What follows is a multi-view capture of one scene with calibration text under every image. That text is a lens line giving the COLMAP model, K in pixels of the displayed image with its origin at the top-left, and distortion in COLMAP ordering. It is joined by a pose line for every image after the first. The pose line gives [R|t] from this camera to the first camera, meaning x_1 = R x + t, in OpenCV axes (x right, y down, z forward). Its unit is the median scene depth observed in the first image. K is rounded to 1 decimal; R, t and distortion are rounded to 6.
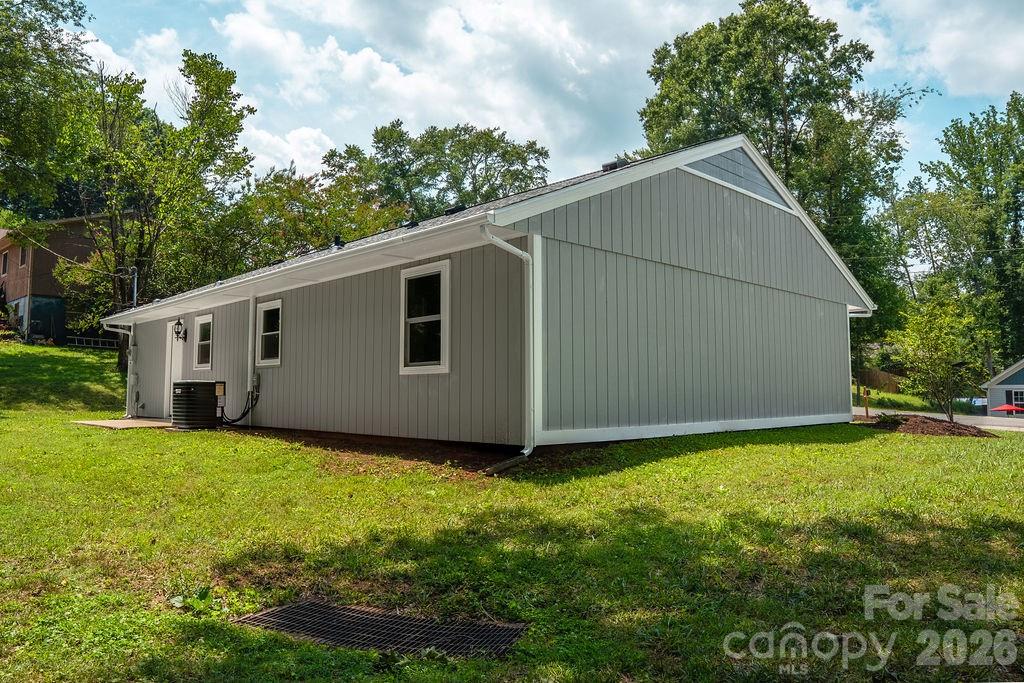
lens RADIAL K [[730.9, 0, 509.8], [0, 730.9, 338.9], [0, 0, 1]] dist [-0.066336, 0.032643]
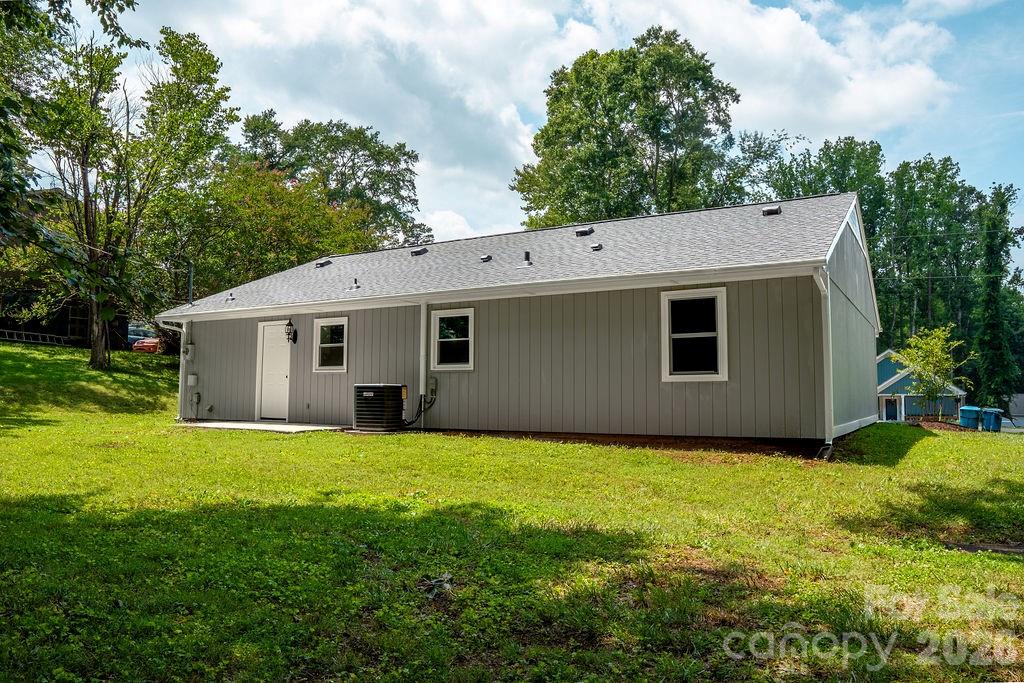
lens RADIAL K [[730.9, 0, 511.2], [0, 730.9, 343.7], [0, 0, 1]] dist [-0.066336, 0.032643]
pose [[0.966789, 0.025154, 0.254333, -0.118171], [-0.026157, 0.999658, 0.000564, -0.001008], [-0.254232, -0.007198, 0.967116, -0.011926]]
